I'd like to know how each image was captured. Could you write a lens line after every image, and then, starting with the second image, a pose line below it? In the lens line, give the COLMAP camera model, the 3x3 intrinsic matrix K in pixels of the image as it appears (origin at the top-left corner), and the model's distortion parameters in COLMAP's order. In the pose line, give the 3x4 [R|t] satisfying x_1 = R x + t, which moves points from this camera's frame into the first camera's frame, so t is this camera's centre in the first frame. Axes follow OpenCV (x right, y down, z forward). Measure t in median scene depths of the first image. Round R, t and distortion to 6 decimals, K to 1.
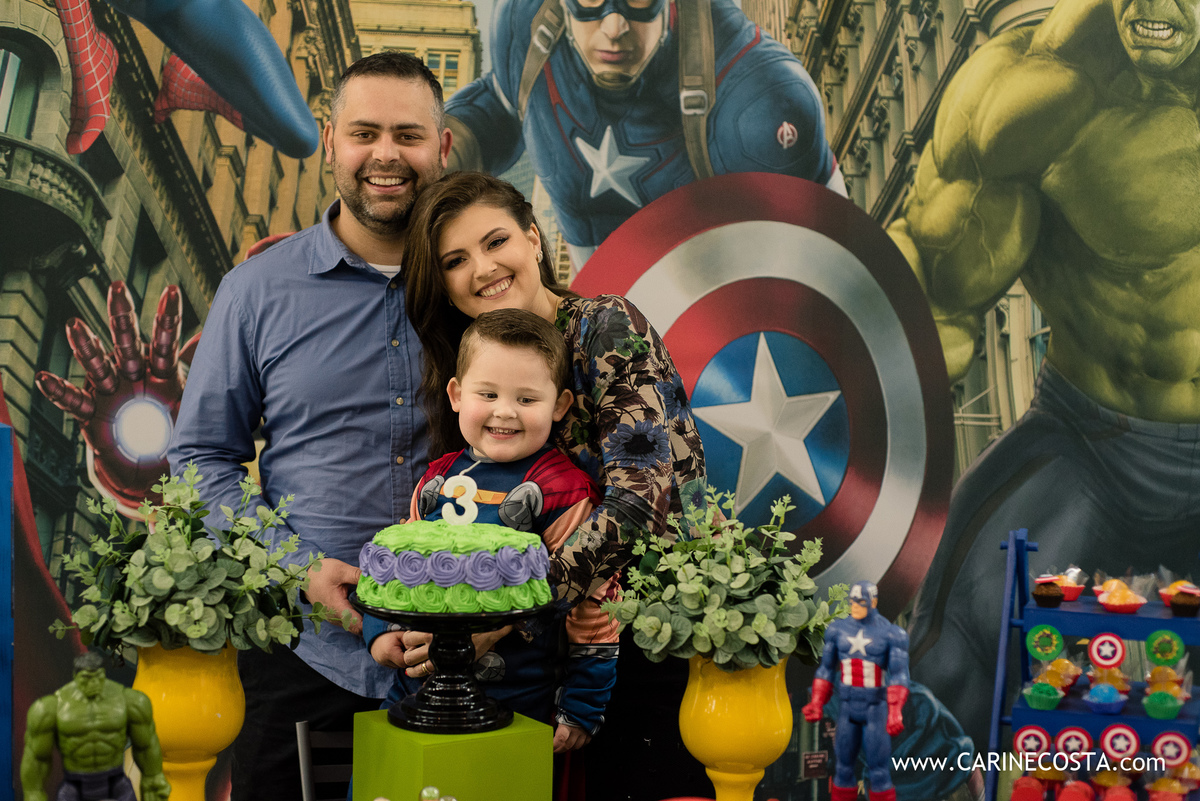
lens RADIAL K [[1697.6, 0, 585.0], [0, 1697.6, 400.4], [0, 0, 1]] dist [-0.035980, -0.018044]
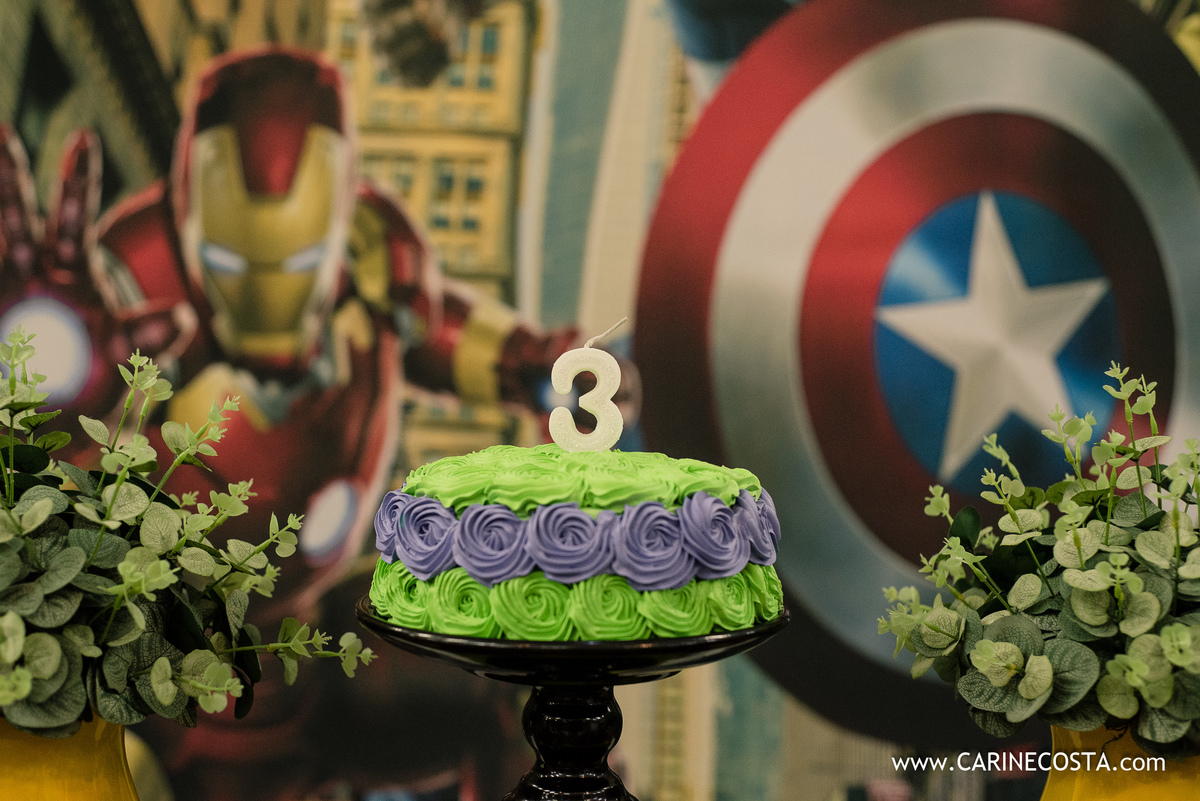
lens RADIAL K [[1780.7, 0, 600.0], [0, 1780.7, 400.5], [0, 0, 1]] dist [-0.032304, 0.035050]
pose [[0.999929, -0.011017, -0.004597, -0.069758], [0.011032, 0.999934, 0.003118, 0.059280], [0.004563, -0.003168, 0.999985, 0.520630]]
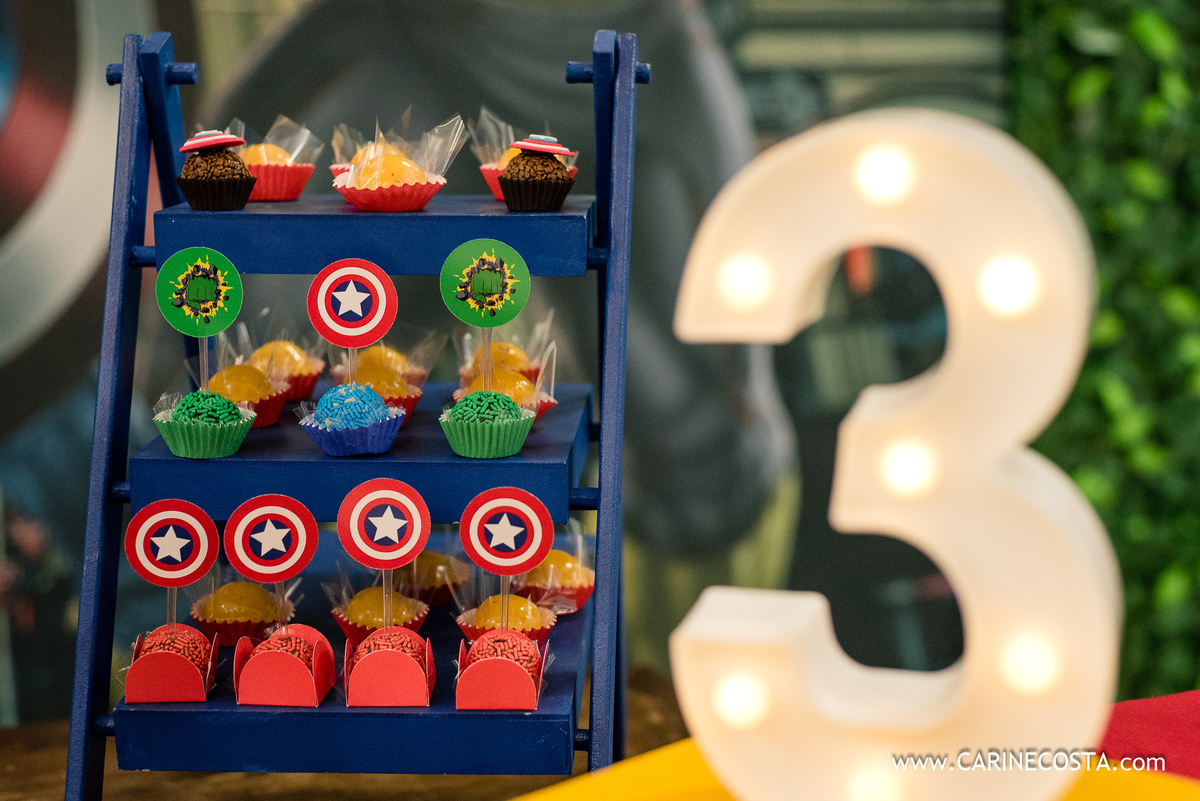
lens RADIAL K [[1881.1, 0, 600.0], [0, 1881.1, 400.5], [0, 0, 1]] dist [-0.041353, -0.081865]
pose [[0.940089, -0.073203, 0.332976, 0.200050], [0.026691, 0.989482, 0.142175, 0.102412], [-0.339881, -0.124770, 0.932155, 0.522752]]
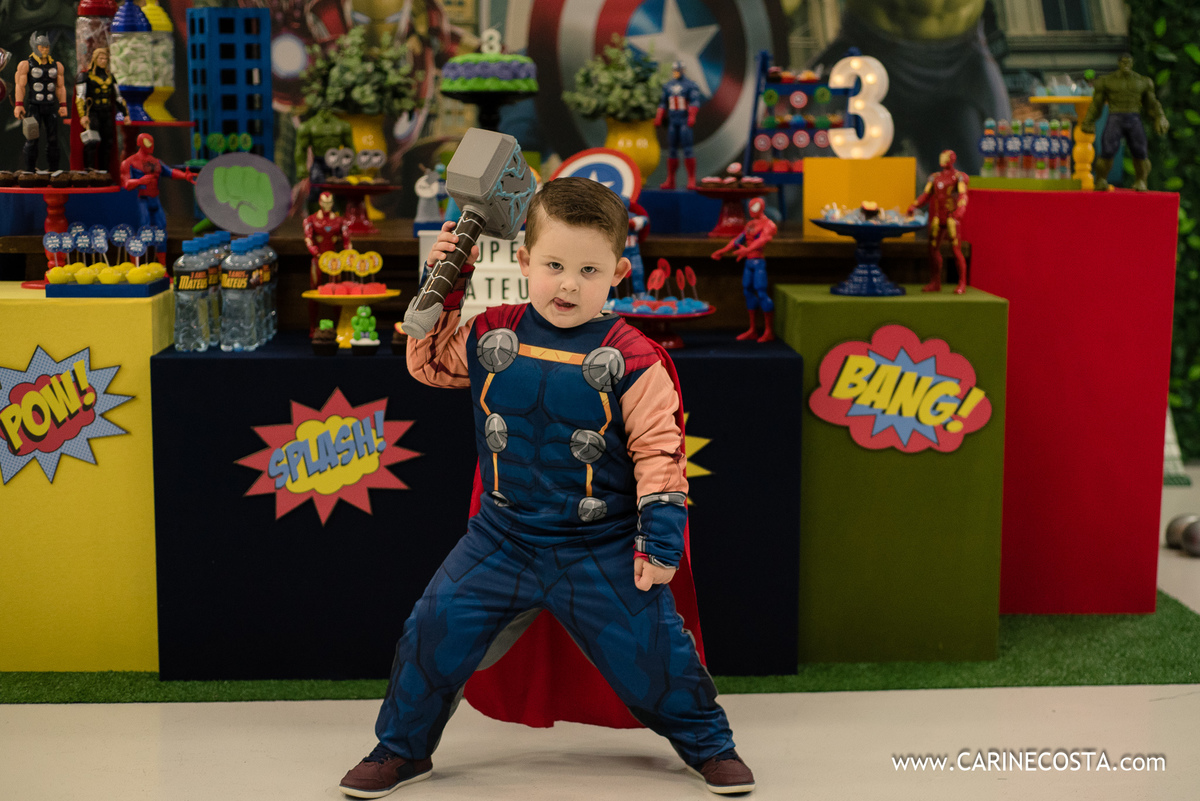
lens RADIAL K [[1780.7, 0, 600.0], [0, 1780.7, 400.5], [0, 0, 1]] dist [-0.032304, 0.035050]
pose [[0.999870, -0.015771, 0.003228, 0.043467], [0.015268, 0.992621, 0.120292, 0.236775], [-0.005102, -0.120228, 0.992733, -1.192090]]
